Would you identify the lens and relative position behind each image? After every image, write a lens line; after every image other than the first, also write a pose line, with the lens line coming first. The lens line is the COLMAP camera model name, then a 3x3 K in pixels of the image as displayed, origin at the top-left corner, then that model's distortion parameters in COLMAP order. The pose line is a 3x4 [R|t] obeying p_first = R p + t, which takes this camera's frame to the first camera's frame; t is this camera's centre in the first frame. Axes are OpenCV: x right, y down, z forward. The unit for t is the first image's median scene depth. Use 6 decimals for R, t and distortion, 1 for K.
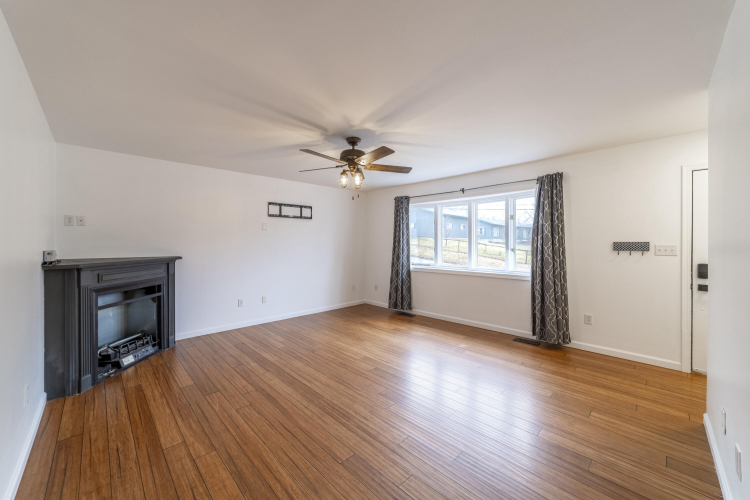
lens RADIAL K [[285.4, 0, 373.2], [0, 285.4, 245.1], [0, 0, 1]] dist [-0.011734, 0.002822]
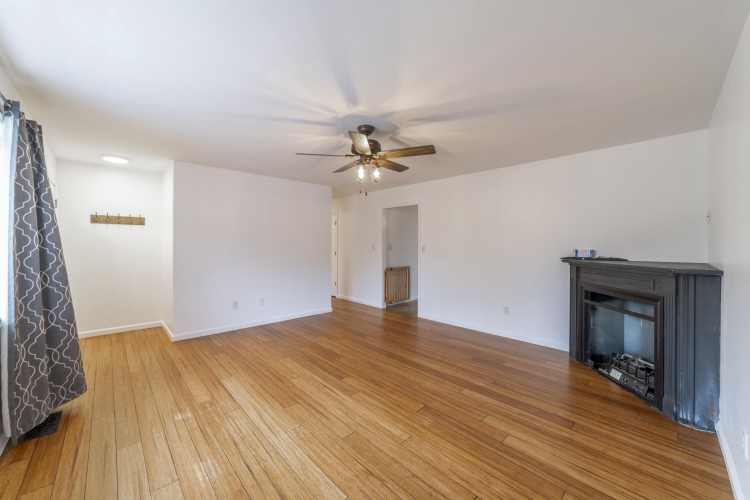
lens RADIAL K [[285.4, 0, 375.9], [0, 285.4, 246.1], [0, 0, 1]] dist [-0.011734, 0.002822]
pose [[-0.999882, -0.003452, 0.014976, -0.112556], [-0.003271, 0.999921, 0.012104, -0.009222], [-0.015017, 0.012054, -0.999815, 1.864527]]
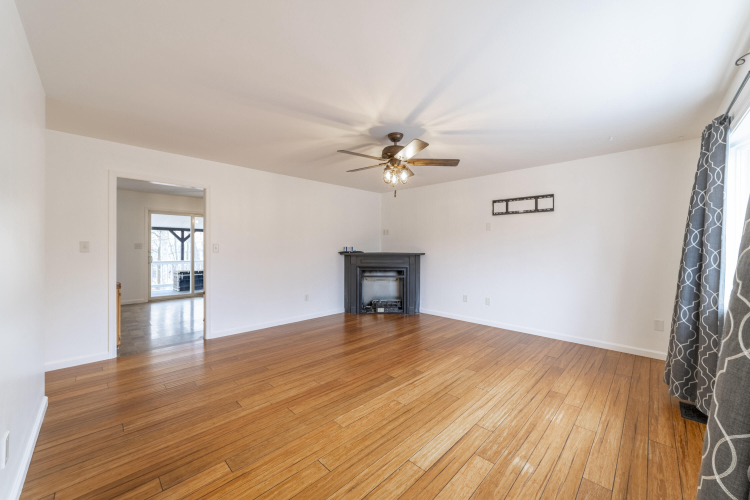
lens RADIAL K [[285.4, 0, 367.8], [0, 285.4, 246.4], [0, 0, 1]] dist [-0.011734, 0.002822]
pose [[0.007147, -0.003764, -0.999967, 0.895881], [-0.012813, 0.999910, -0.003856, 0.018073], [0.999892, 0.012840, 0.007098, 0.883082]]
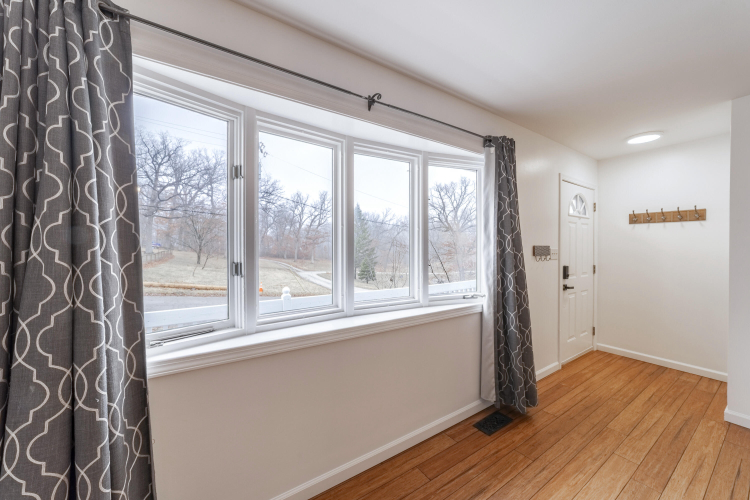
lens RADIAL K [[285.4, 0, 368.4], [0, 285.4, 247.6], [0, 0, 1]] dist [-0.011734, 0.002822]
pose [[0.188906, -0.006564, 0.981973, -0.064693], [0.002142, 0.999978, 0.006273, -0.011674], [-0.981993, 0.000918, 0.188915, 1.392405]]
